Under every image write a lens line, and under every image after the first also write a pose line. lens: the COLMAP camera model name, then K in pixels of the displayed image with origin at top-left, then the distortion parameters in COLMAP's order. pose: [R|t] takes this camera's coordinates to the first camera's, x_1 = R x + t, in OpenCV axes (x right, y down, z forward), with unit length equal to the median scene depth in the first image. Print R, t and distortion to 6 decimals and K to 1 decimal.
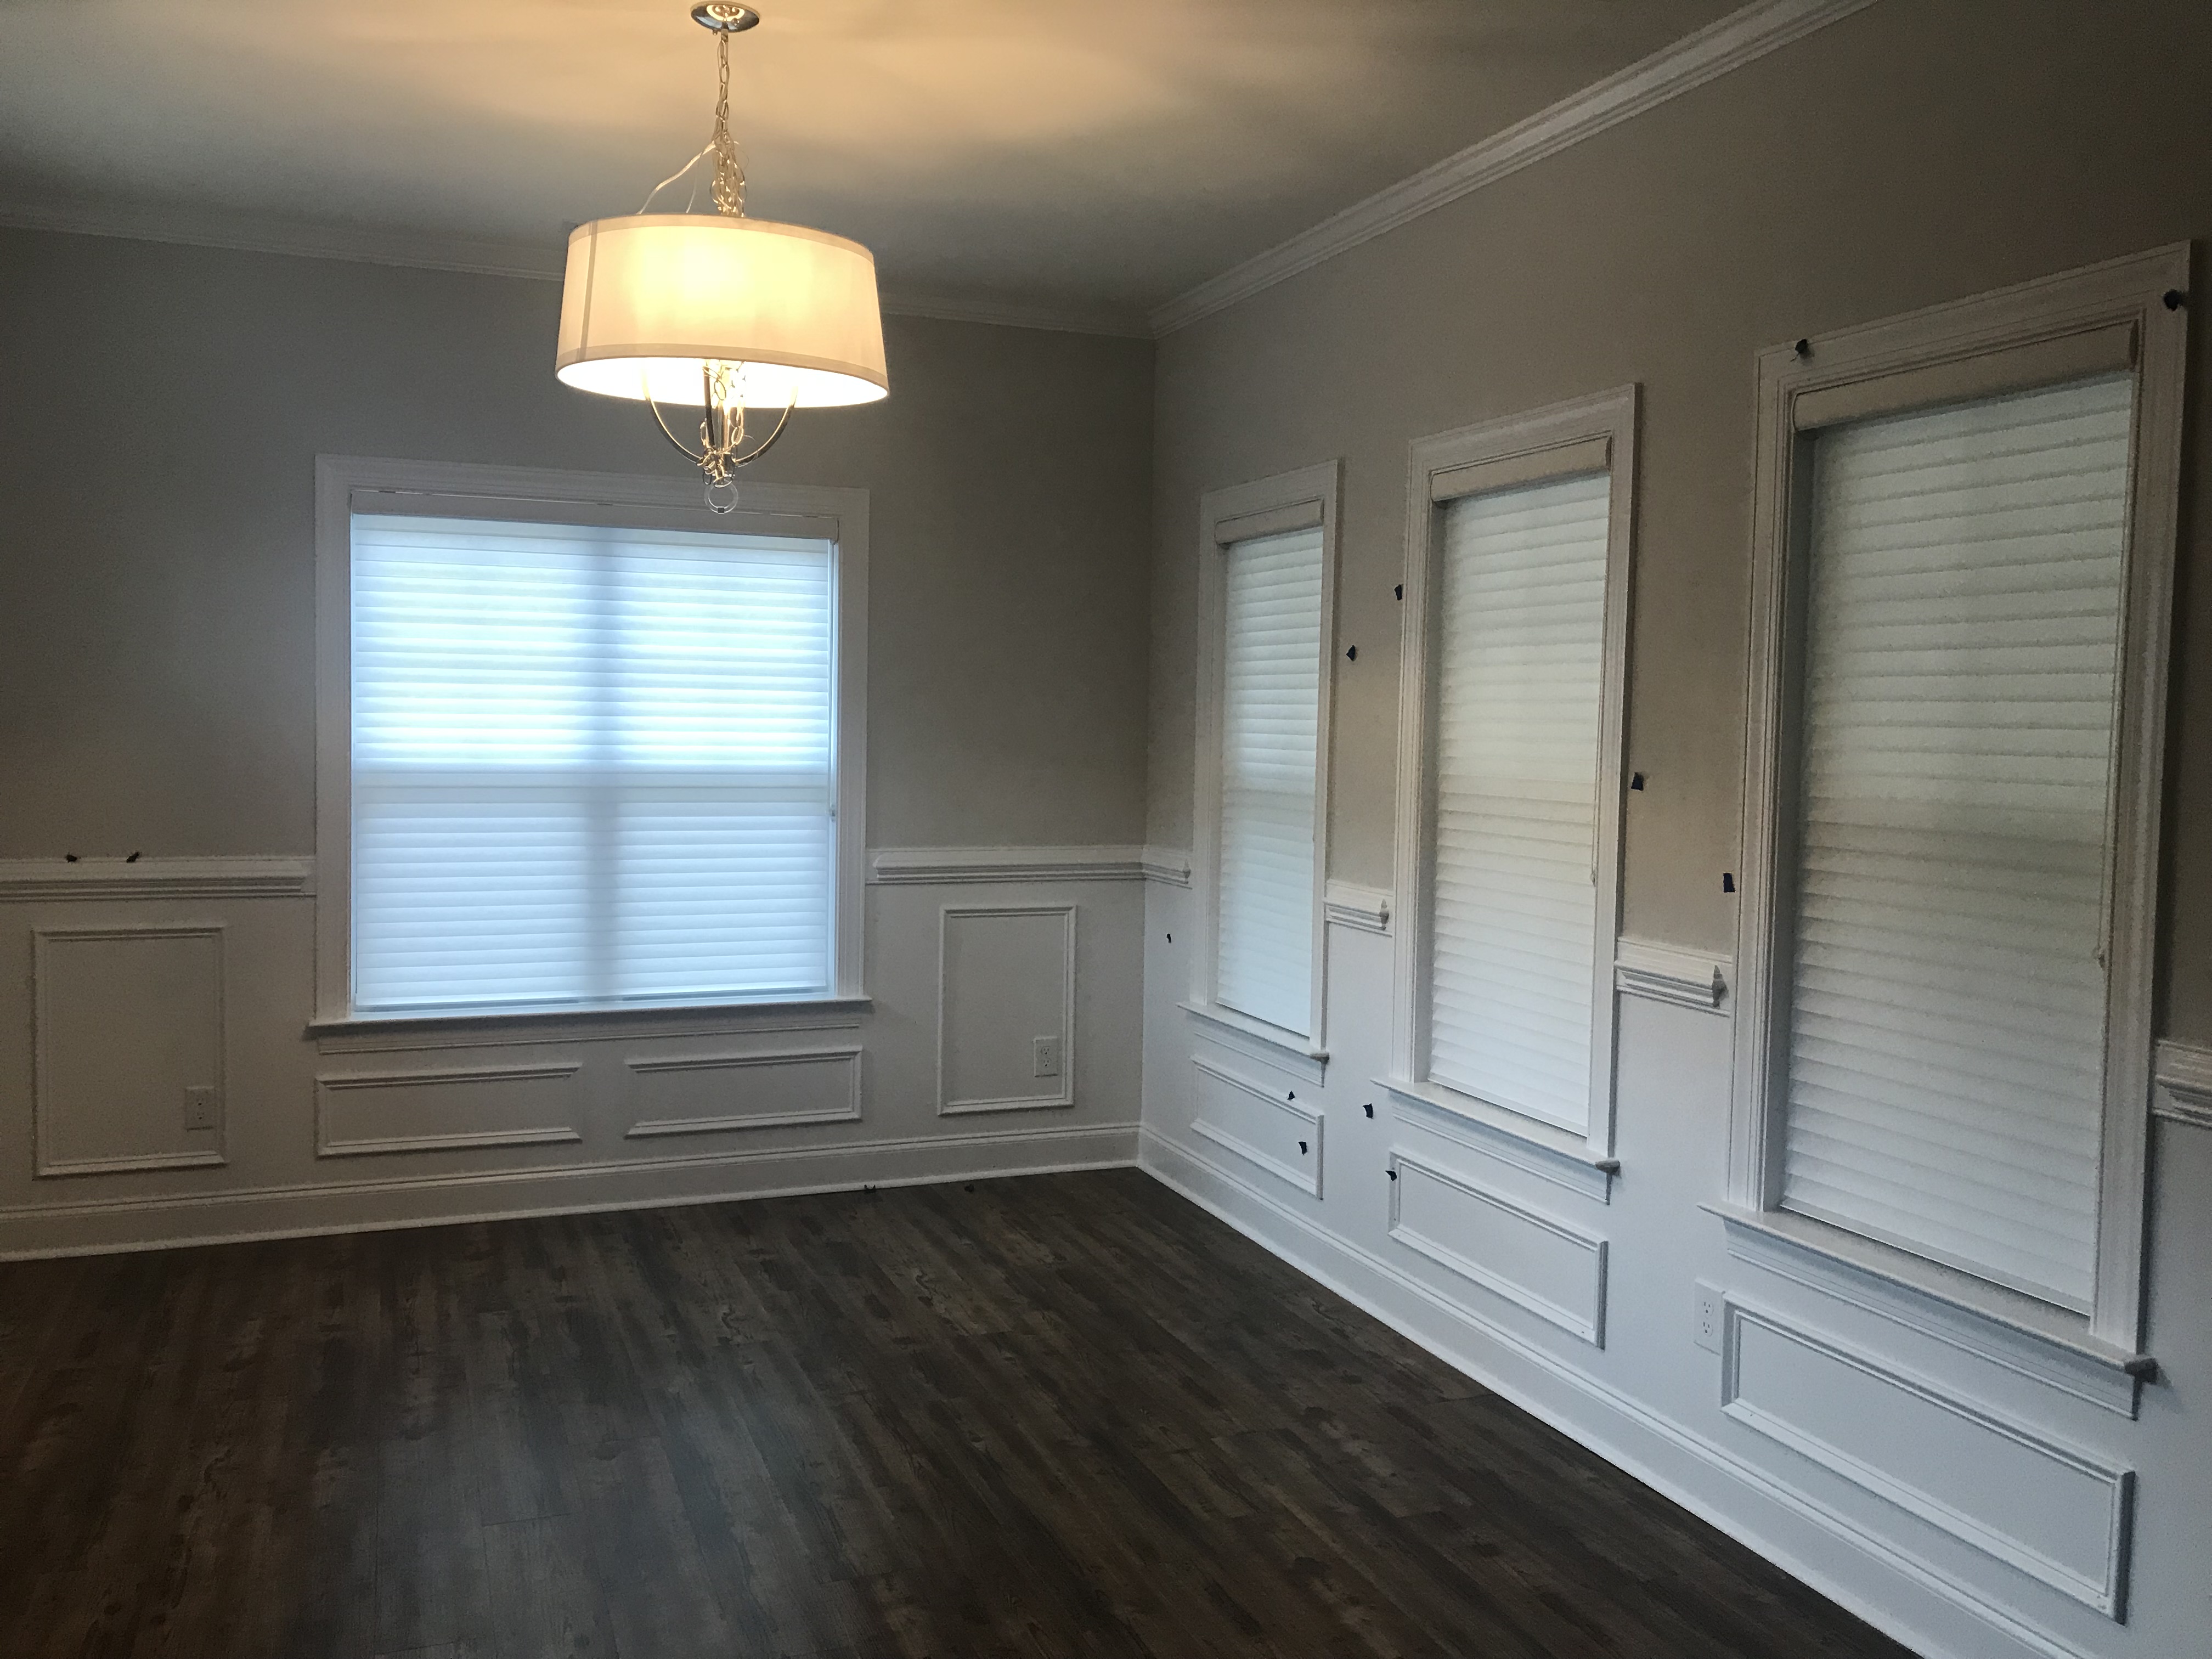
lens RADIAL K [[1832.4, 0, 1086.5], [0, 1832.4, 826.3], [0, 0, 1]] dist [0.047840, -0.032818]
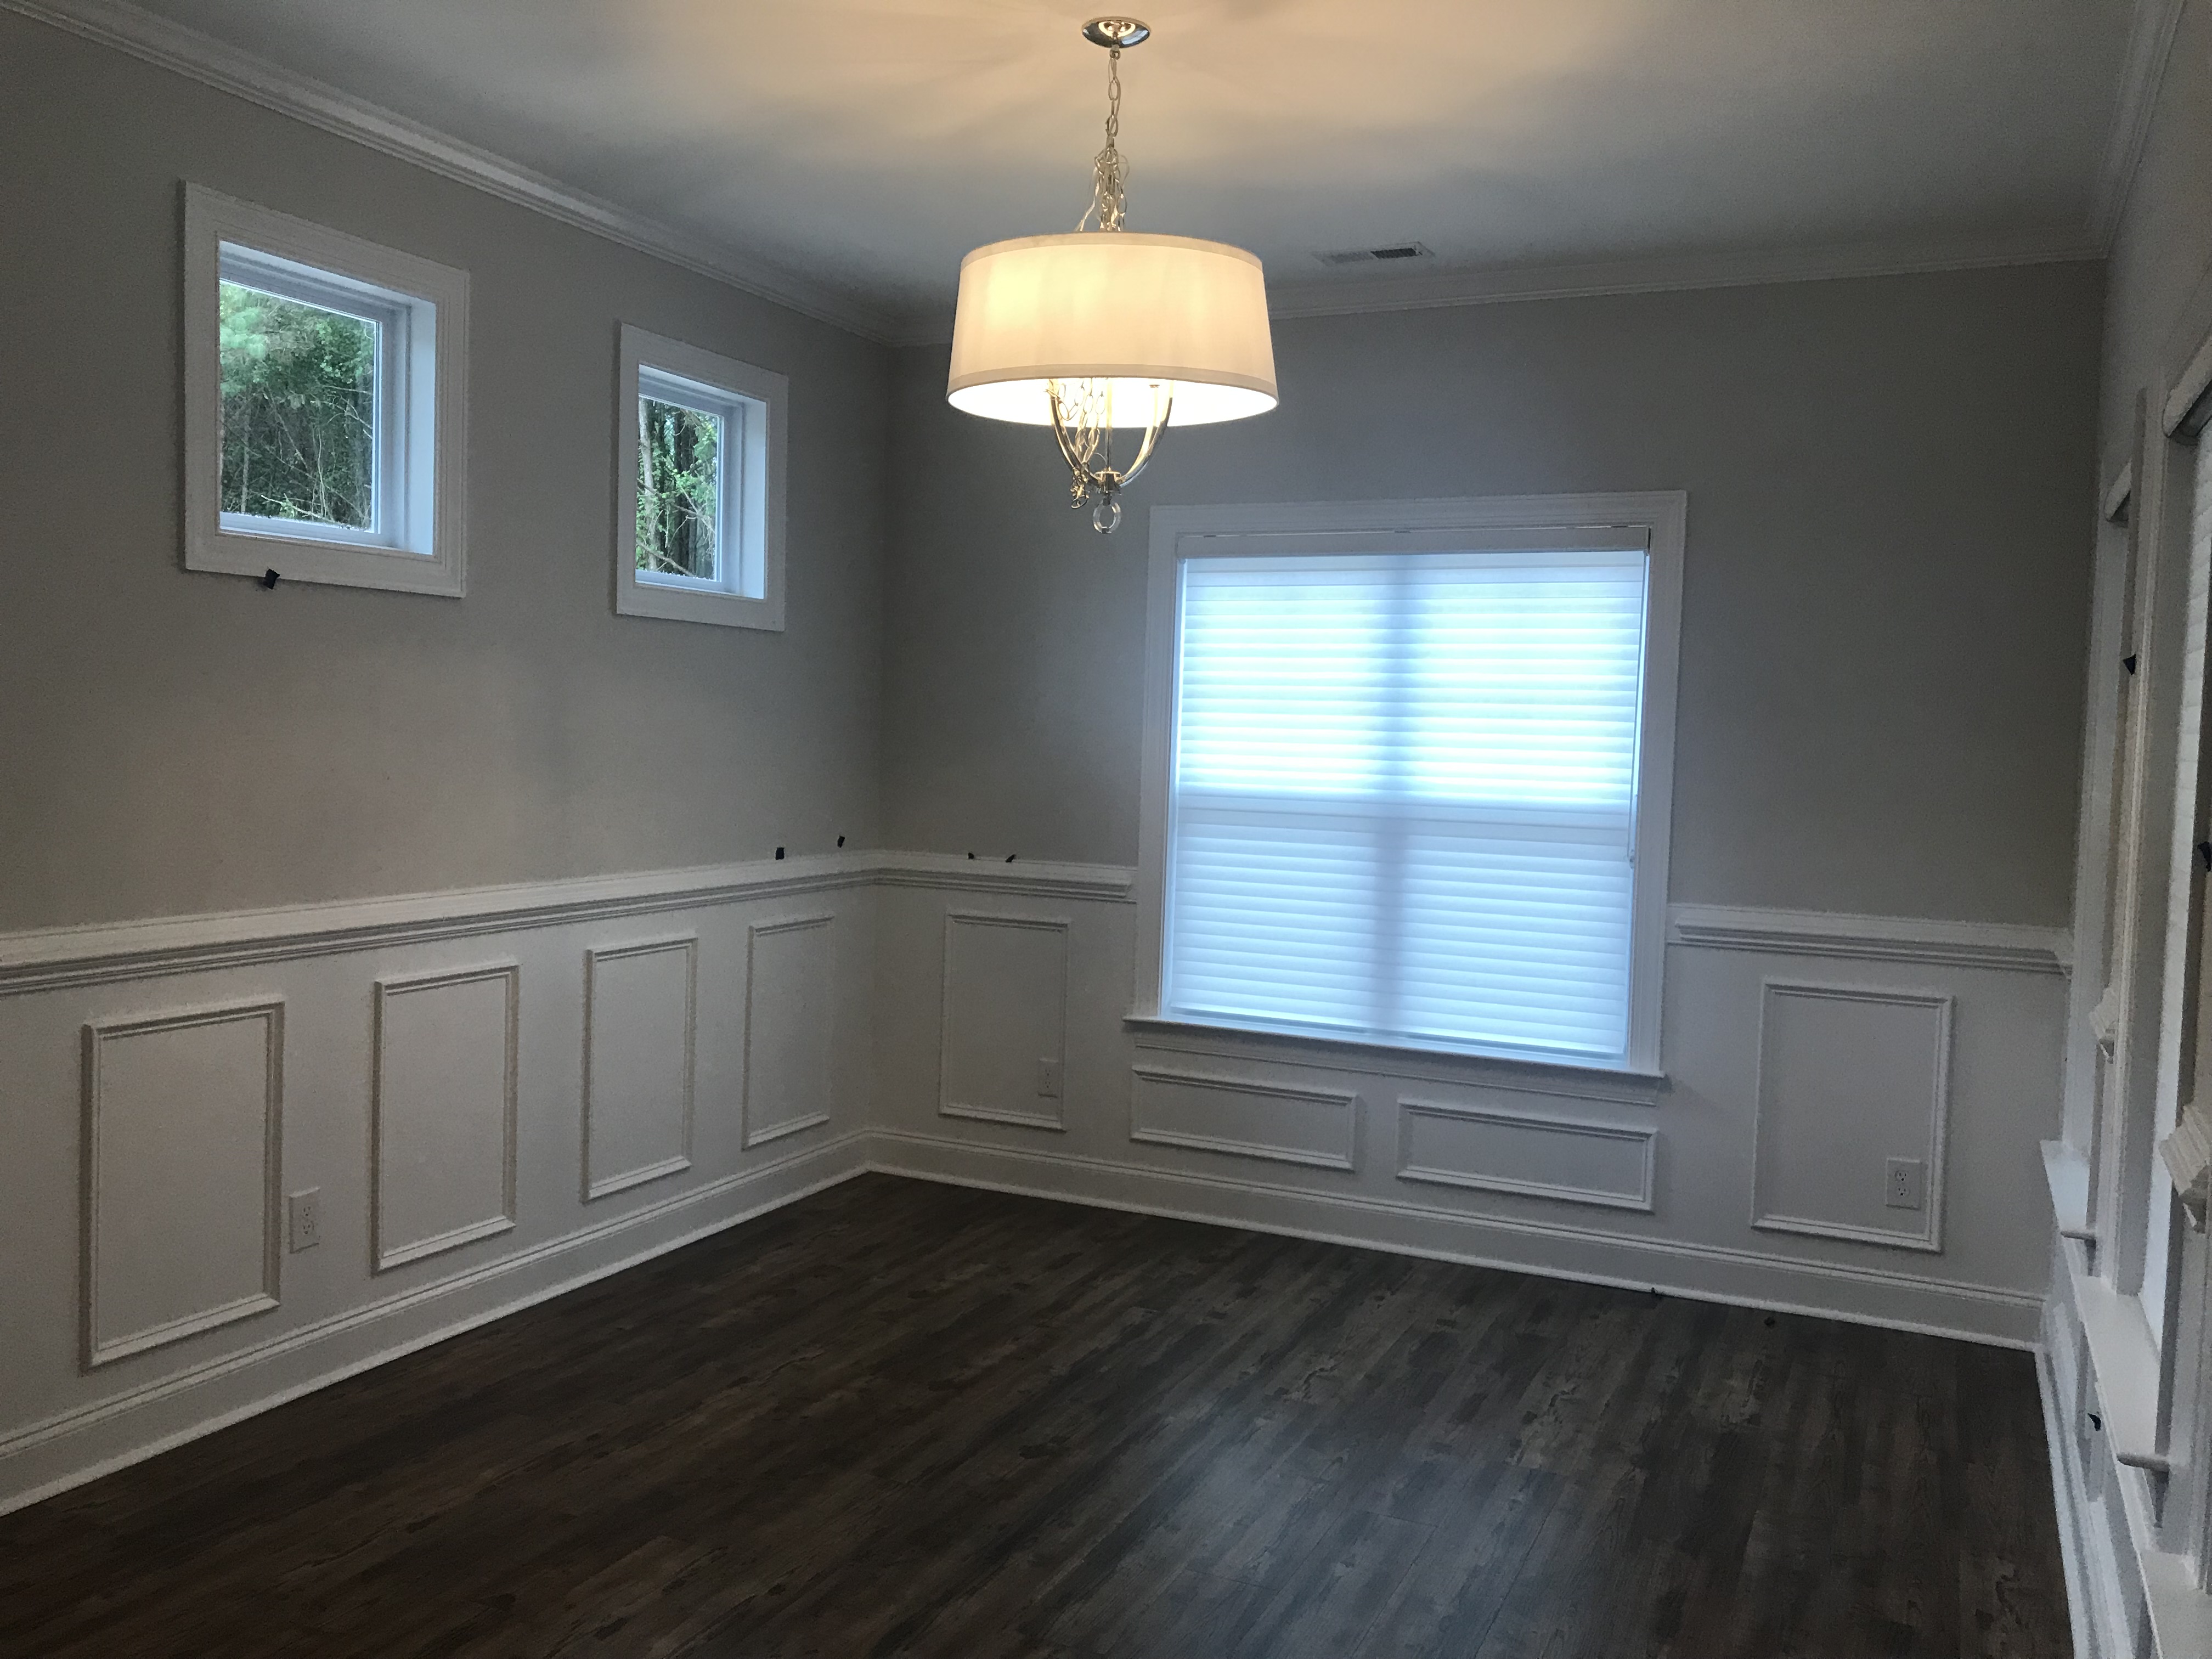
lens RADIAL K [[1832.4, 0, 1093.9], [0, 1832.4, 821.1], [0, 0, 1]] dist [0.047840, -0.032818]
pose [[0.695592, 0.042609, -0.717172, 0.349550], [-0.063914, 0.997952, -0.002700, -0.007218], [0.715588, 0.047716, 0.696891, 0.210875]]
